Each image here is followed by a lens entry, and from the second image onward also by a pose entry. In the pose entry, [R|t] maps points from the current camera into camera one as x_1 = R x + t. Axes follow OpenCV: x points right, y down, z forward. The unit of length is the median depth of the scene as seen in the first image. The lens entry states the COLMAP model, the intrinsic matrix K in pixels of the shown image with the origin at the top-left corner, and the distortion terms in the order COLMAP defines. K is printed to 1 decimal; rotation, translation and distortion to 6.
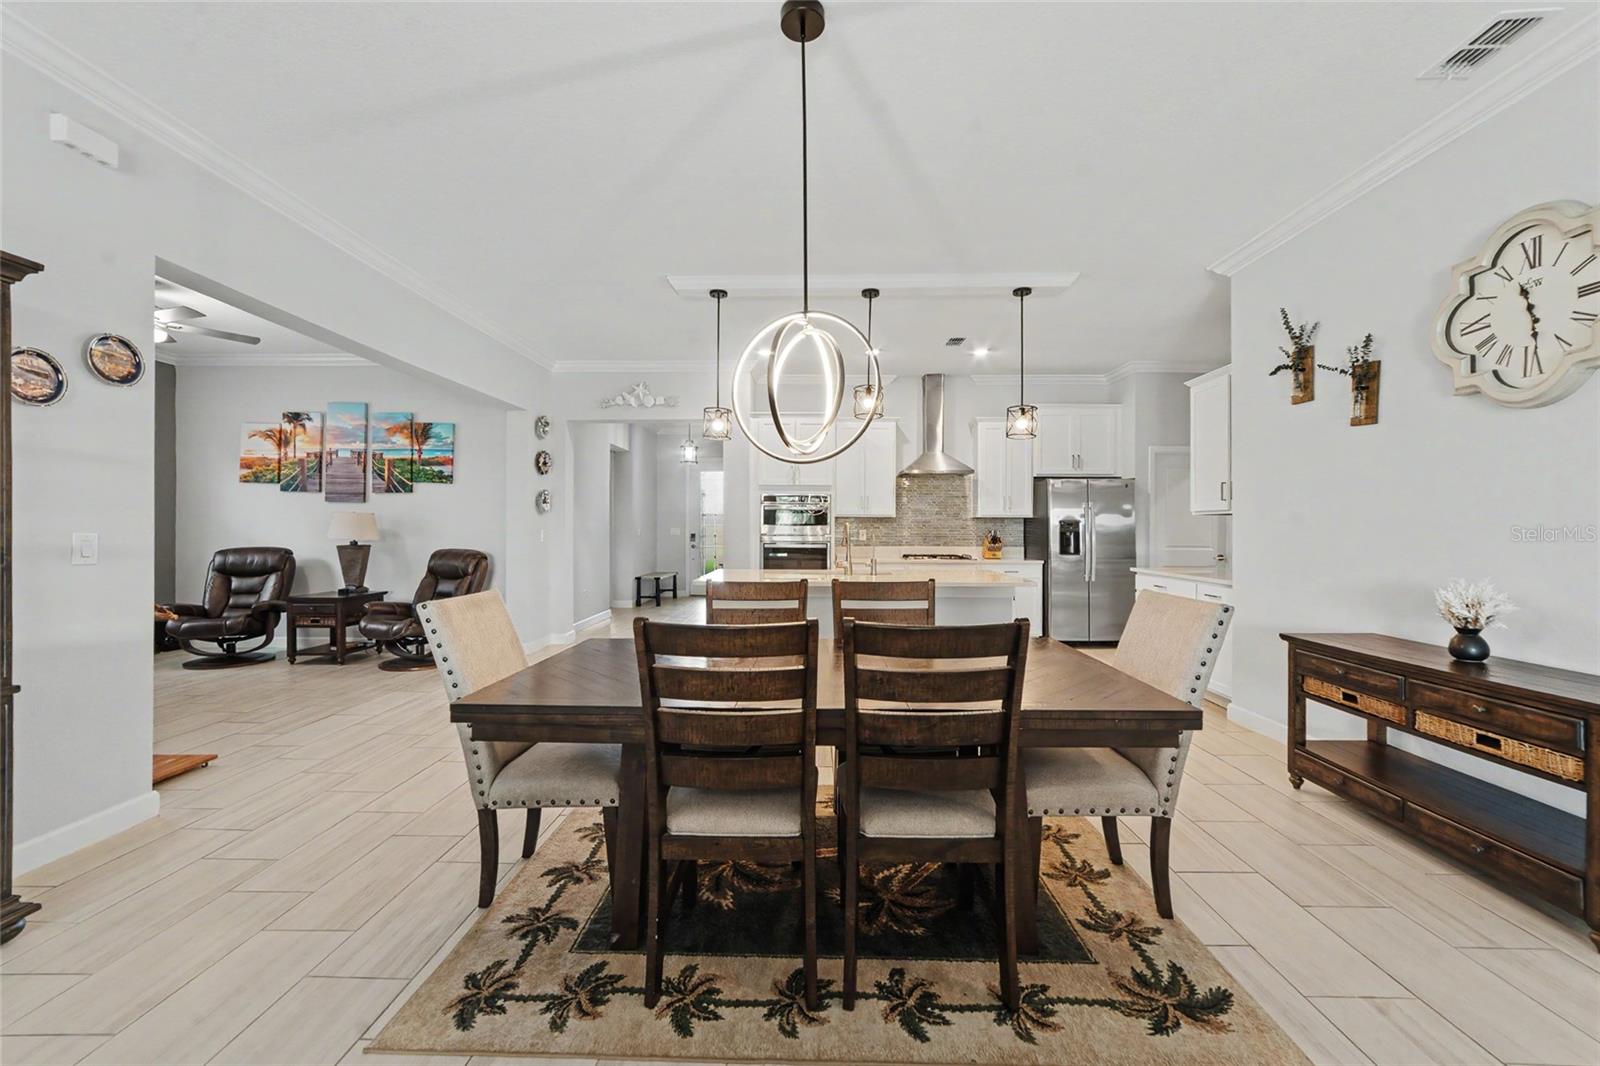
lens RADIAL K [[623.9, 0, 796.4], [0, 623.9, 524.3], [0, 0, 1]] dist [-0.021940, 0.006865]
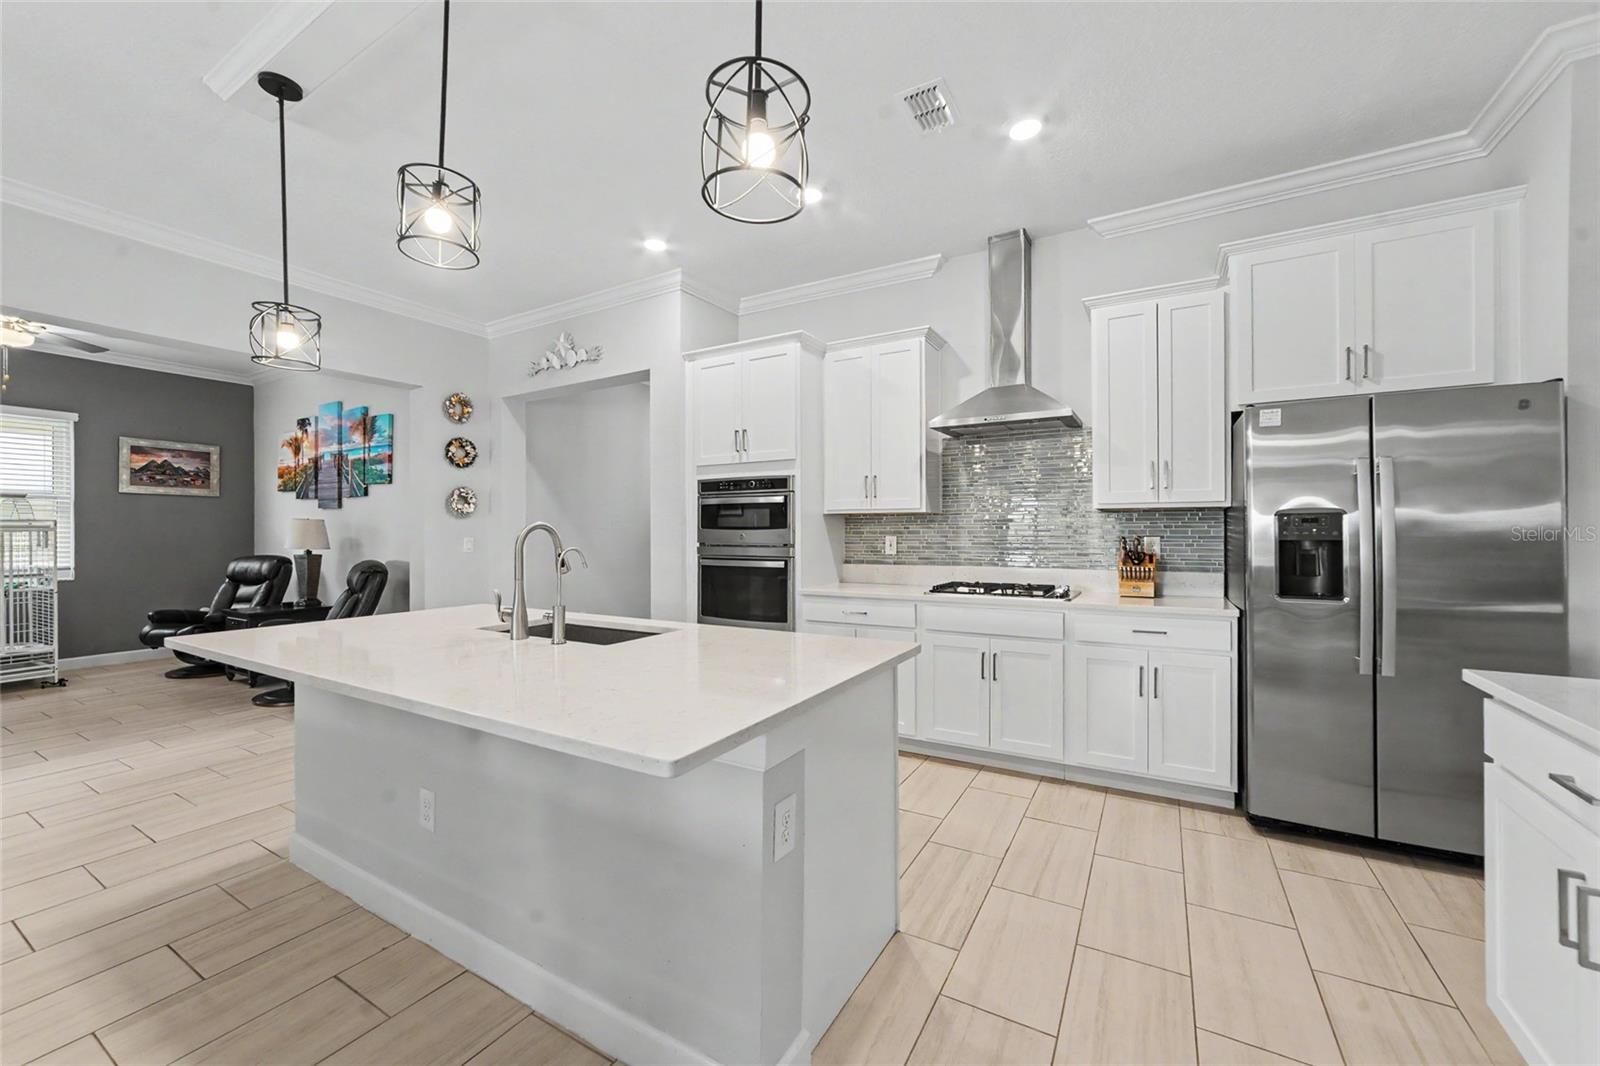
lens RADIAL K [[623.9, 0, 800.6], [0, 623.9, 529.7], [0, 0, 1]] dist [-0.021940, 0.006865]
pose [[0.876892, -0.008454, -0.480613, 0.352034], [0.007395, 0.999964, -0.004096, 0.005230], [0.480630, 0.000037, 0.876923, 0.523686]]
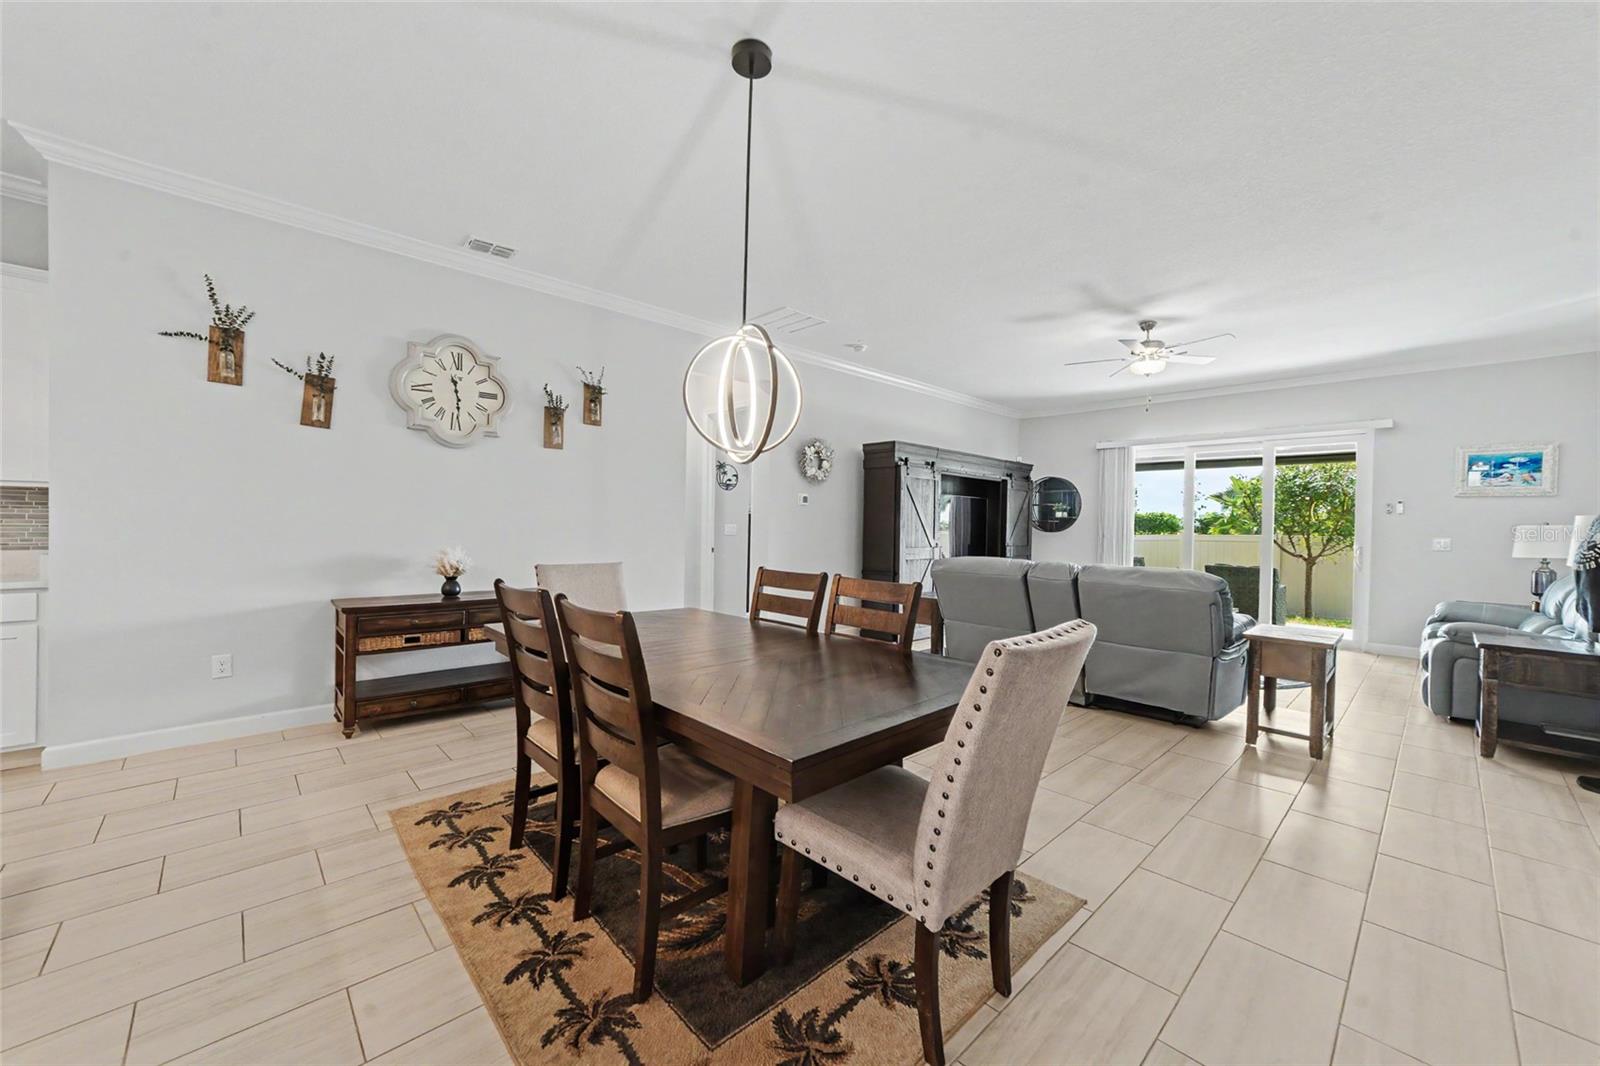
lens RADIAL K [[623.9, 0, 802.5], [0, 623.9, 526.4], [0, 0, 1]] dist [-0.021940, 0.006865]
pose [[-0.706546, -0.016147, 0.707483, -0.277252], [-0.021790, 0.999762, 0.001057, 0.003940], [-0.707331, -0.014669, -0.706730, 0.556297]]
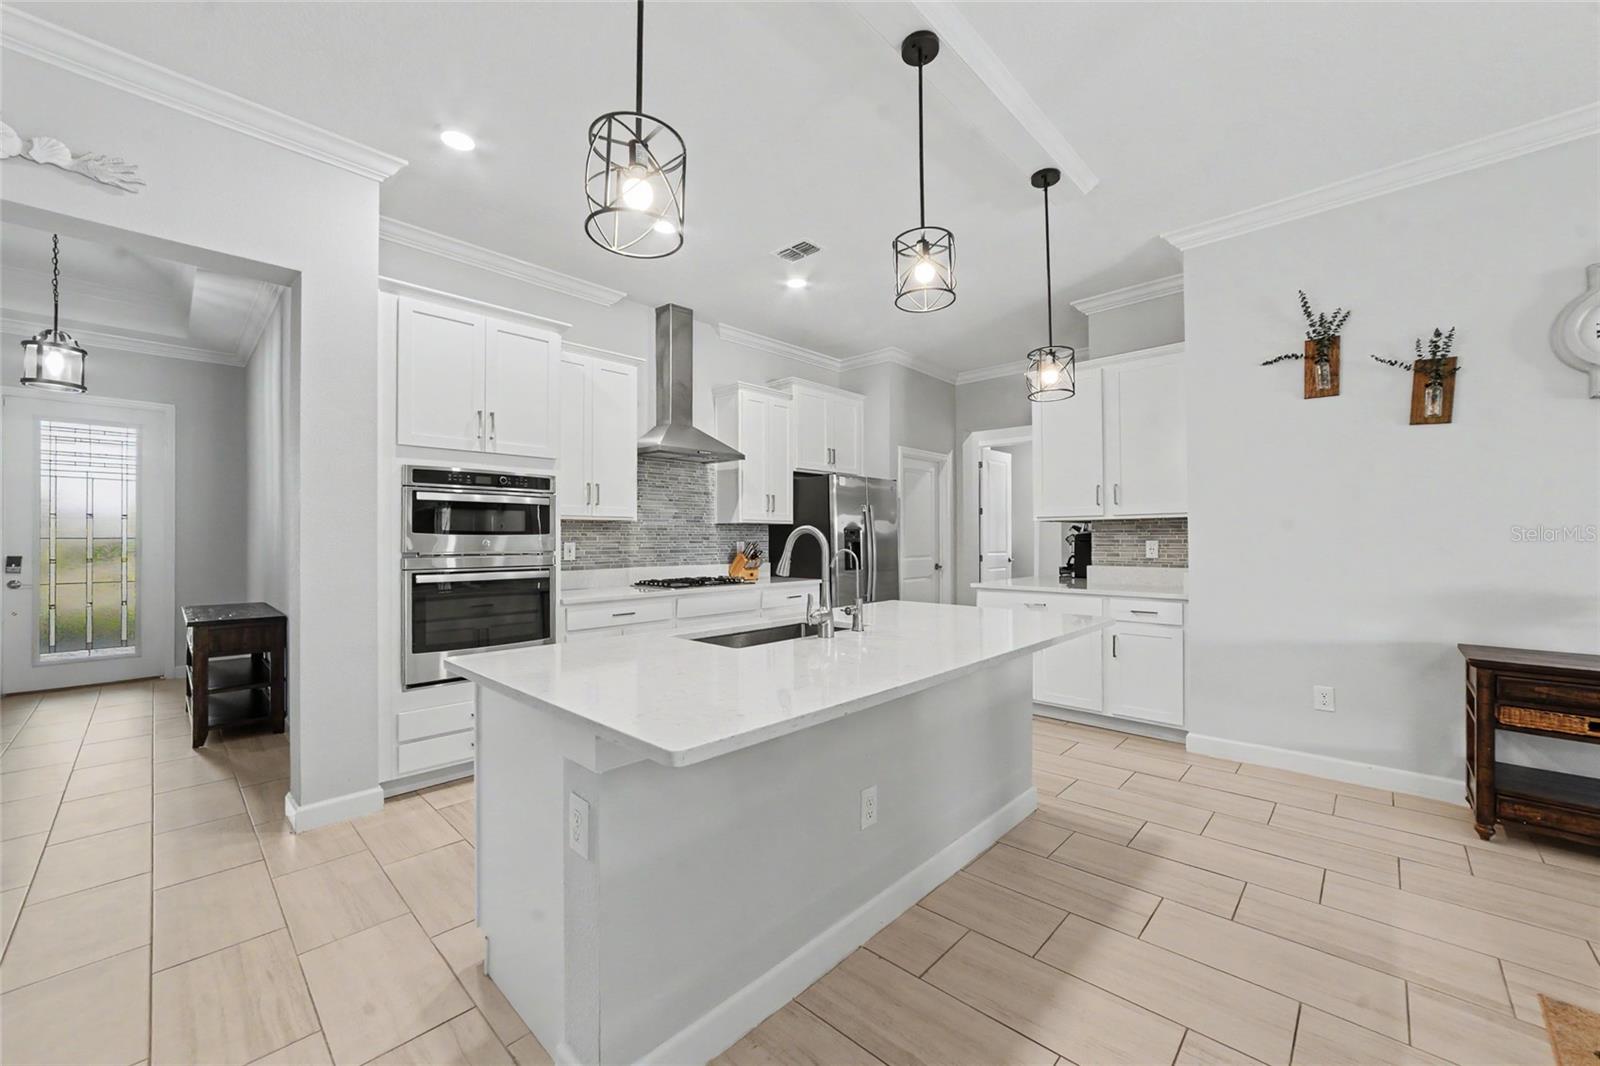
lens RADIAL K [[623.9, 0, 798.8], [0, 623.9, 530.5], [0, 0, 1]] dist [-0.021940, 0.006865]
pose [[0.668872, 0.002931, 0.743372, -0.205939], [0.003350, 0.999970, -0.006957, 0.002875], [-0.743370, 0.007144, 0.668842, 0.518176]]
